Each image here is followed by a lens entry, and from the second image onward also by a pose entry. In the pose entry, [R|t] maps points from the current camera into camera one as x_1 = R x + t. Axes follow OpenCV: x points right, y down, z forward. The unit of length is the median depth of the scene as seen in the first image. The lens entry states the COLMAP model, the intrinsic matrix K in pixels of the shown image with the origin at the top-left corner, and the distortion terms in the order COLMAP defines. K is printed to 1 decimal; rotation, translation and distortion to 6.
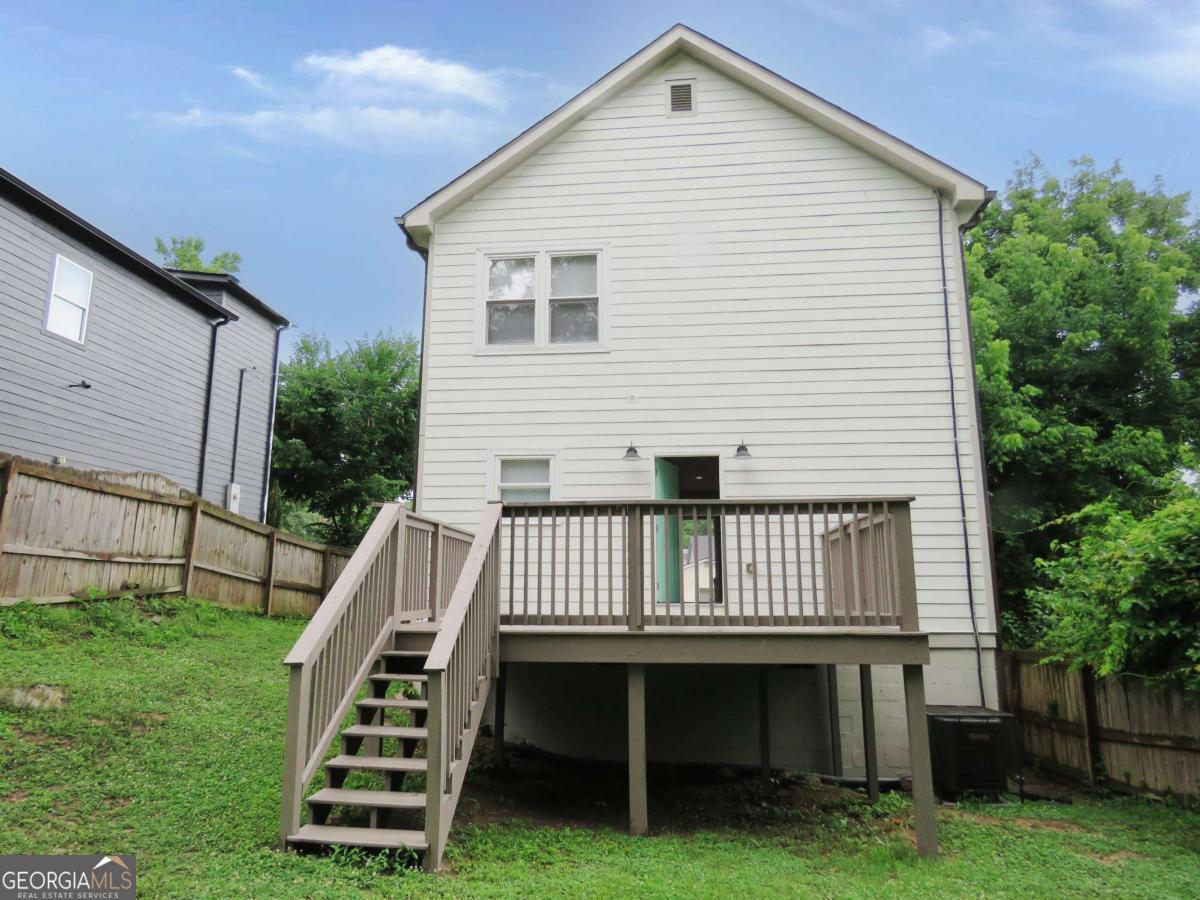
lens RADIAL K [[770.9, 0, 595.4], [0, 770.9, 451.4], [0, 0, 1]] dist [-0.020185, 0.004479]
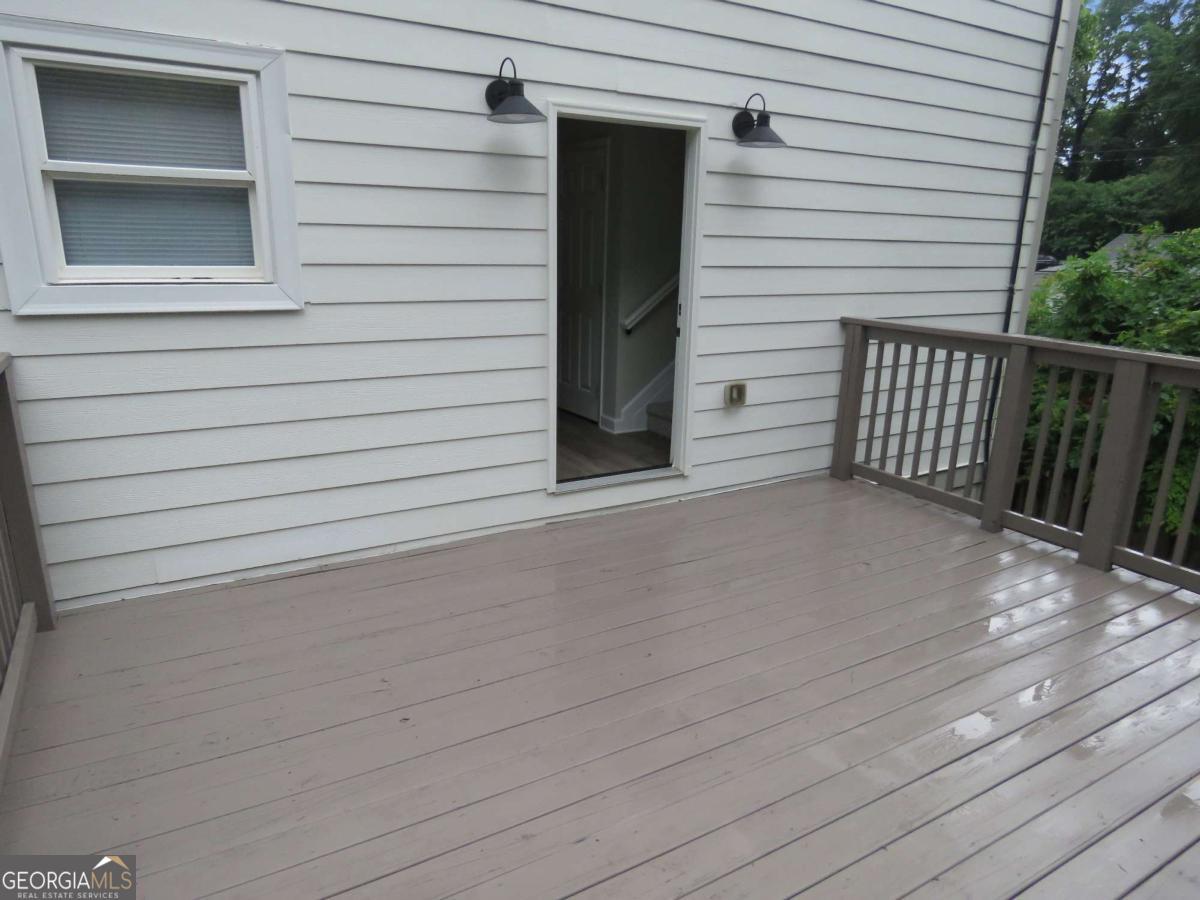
lens RADIAL K [[770.9, 0, 595.4], [0, 770.9, 451.4], [0, 0, 1]] dist [-0.020185, 0.004479]
pose [[0.801132, -0.152208, 0.578809, -0.145247], [-0.128975, 0.900489, 0.415314, -0.003455], [-0.584425, -0.407373, 0.701779, 0.673139]]
